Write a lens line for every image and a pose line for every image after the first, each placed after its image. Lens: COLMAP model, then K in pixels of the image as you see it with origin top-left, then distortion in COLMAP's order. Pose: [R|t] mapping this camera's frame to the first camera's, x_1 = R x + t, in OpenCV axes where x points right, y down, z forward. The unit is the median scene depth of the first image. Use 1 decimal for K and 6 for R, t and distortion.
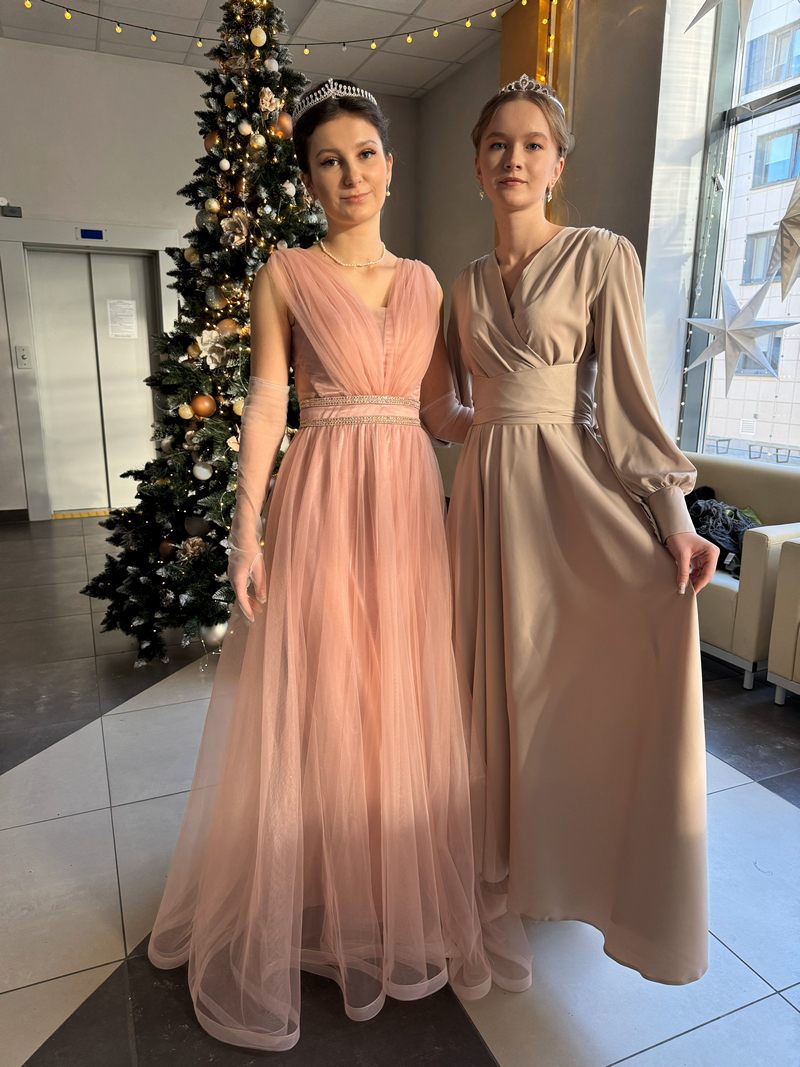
lens RADIAL K [[755.6, 0, 401.5], [0, 755.6, 538.3], [0, 0, 1]] dist [0.000582, -0.008153]
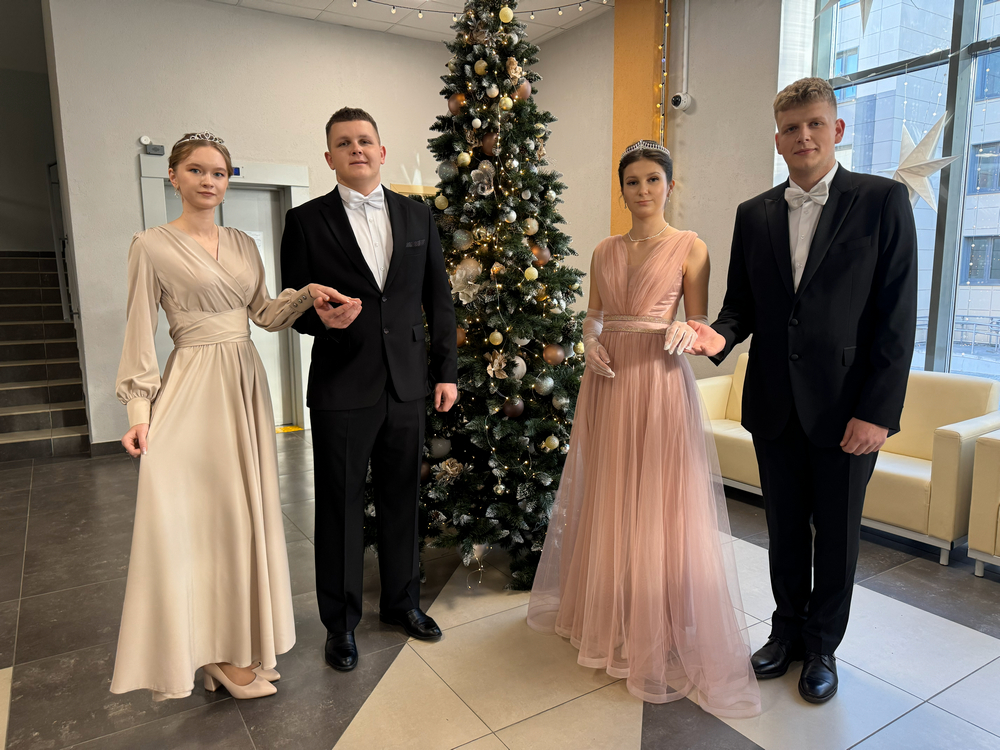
lens RADIAL K [[708.1, 0, 502.4], [0, 708.1, 375.7], [0, 0, 1]] dist [0.000582, -0.008153]
pose [[0.987004, -0.038960, 0.155902, -0.281936], [0.052152, 0.995313, -0.081443, -0.028443], [-0.151999, 0.088516, 0.984409, 0.001172]]
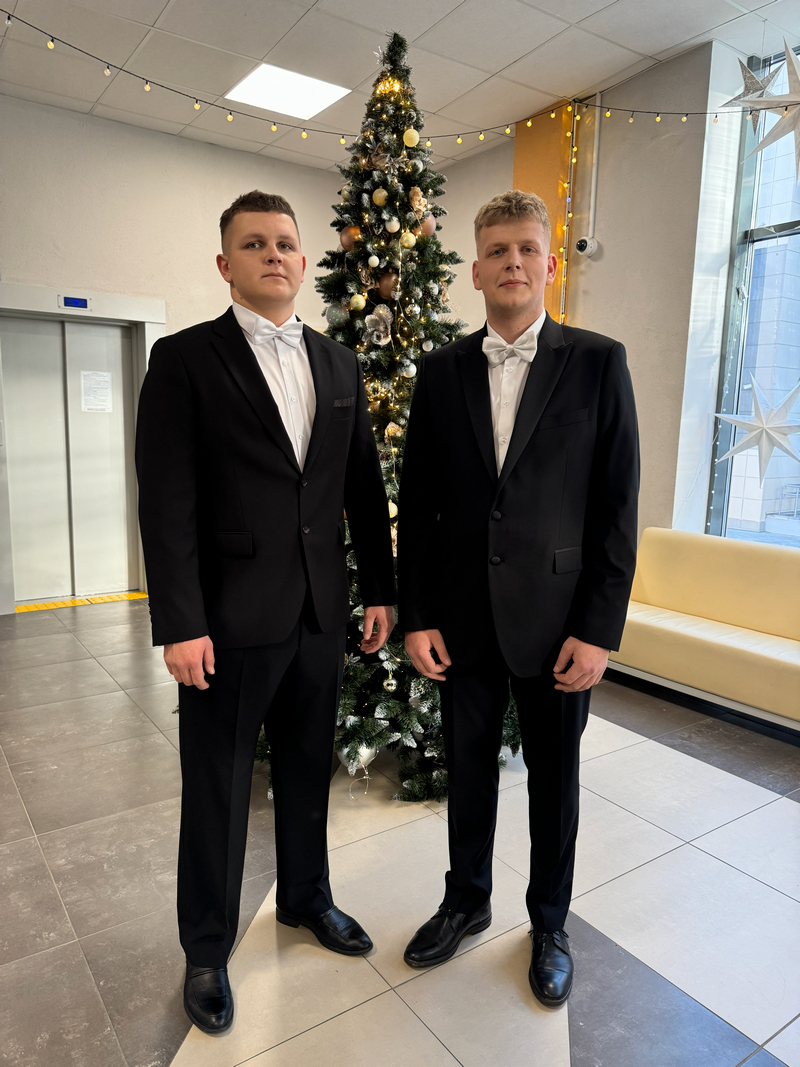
lens RADIAL K [[755.6, 0, 392.5], [0, 755.6, 535.2], [0, 0, 1]] dist [0.000582, -0.008153]
pose [[0.979521, -0.012558, 0.200949, -0.308422], [0.028052, 0.996830, -0.074446, -0.055405], [-0.199377, 0.078558, 0.976769, 0.061112]]
